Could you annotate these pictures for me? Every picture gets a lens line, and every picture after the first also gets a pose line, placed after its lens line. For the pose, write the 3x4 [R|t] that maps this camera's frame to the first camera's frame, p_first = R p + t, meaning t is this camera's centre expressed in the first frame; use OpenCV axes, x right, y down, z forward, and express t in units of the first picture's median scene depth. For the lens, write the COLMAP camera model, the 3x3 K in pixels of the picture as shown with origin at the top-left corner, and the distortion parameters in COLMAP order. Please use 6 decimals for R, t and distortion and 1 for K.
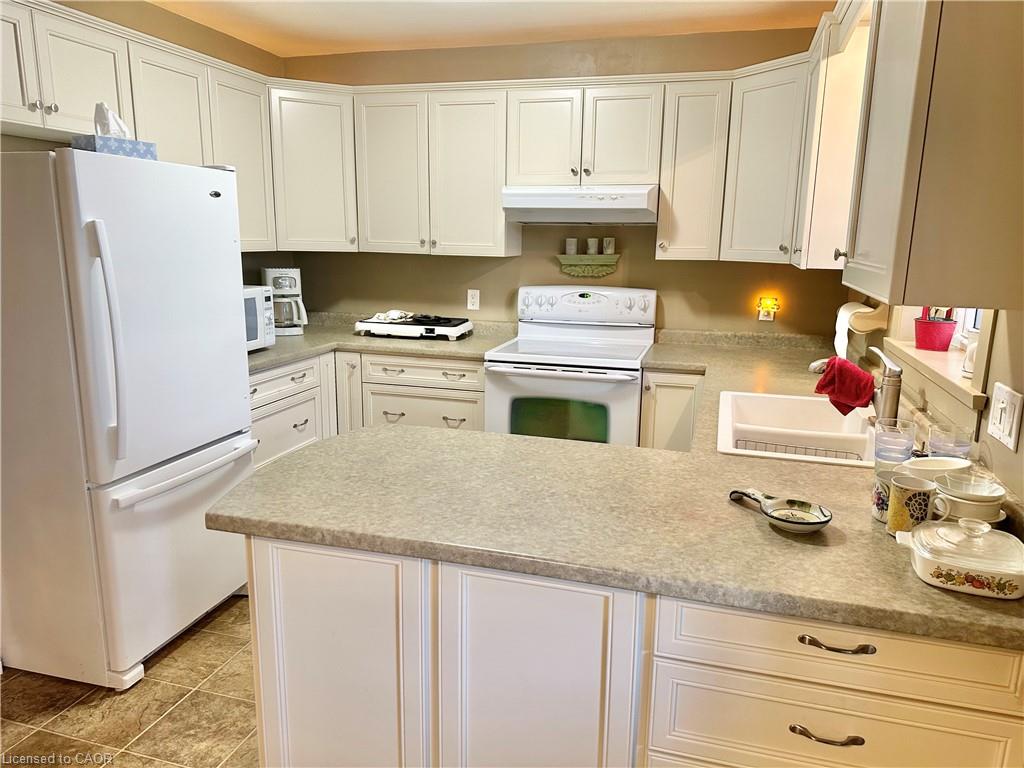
lens RADIAL K [[714.6, 0, 512.0], [0, 714.6, 384.0], [0, 0, 1]] dist [0.130532, -0.150289]
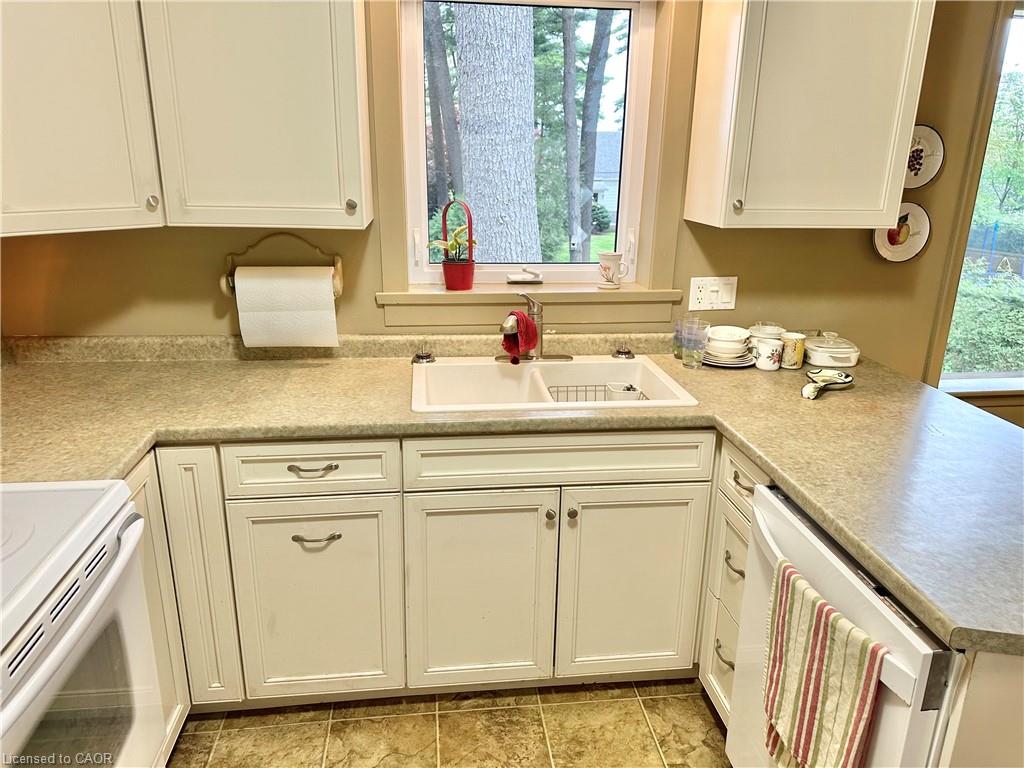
lens RADIAL K [[726.0, 0, 512.0], [0, 726.0, 384.0], [0, 0, 1]] dist [0.051520, -0.047246]
pose [[-0.403093, -0.290853, 0.867710, -0.265077], [0.164749, 0.909599, 0.381428, -0.198329], [-0.900207, 0.296705, -0.318736, 0.834075]]
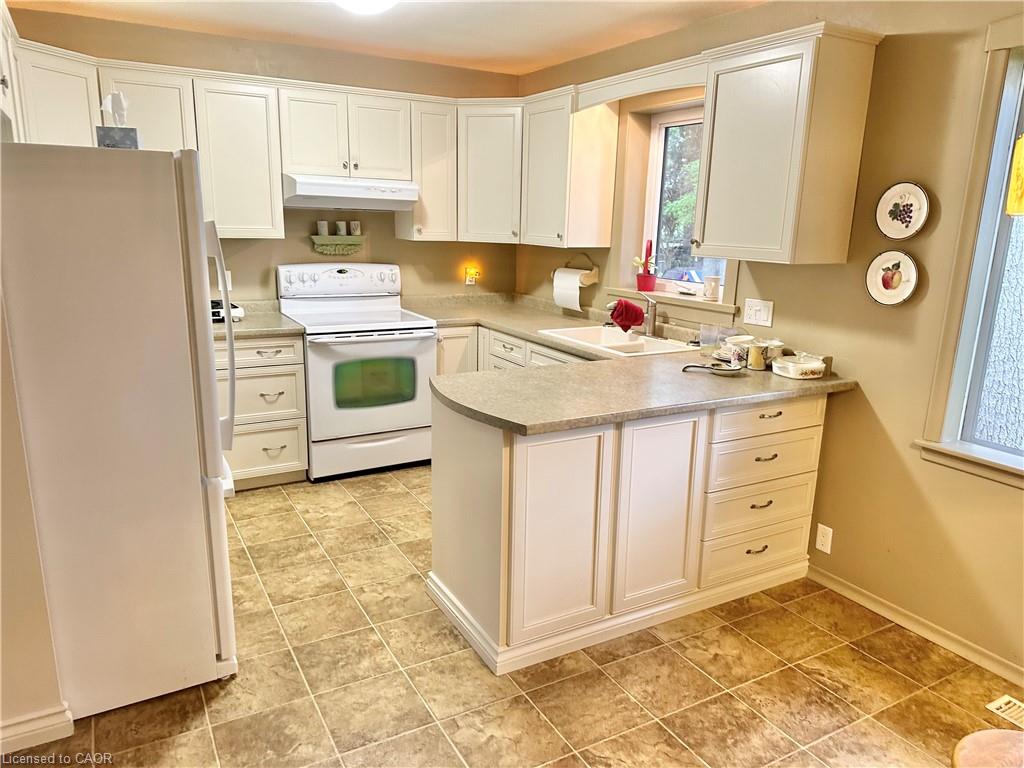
lens RADIAL K [[724.4, 0, 512.0], [0, 724.4, 384.0], [0, 0, 1]] dist [0.067524, 0.001771]
pose [[0.692701, -0.155681, 0.704222, -0.604299], [0.129501, 0.987404, 0.090901, -0.017594], [-0.709503, 0.028230, 0.704137, -0.010057]]
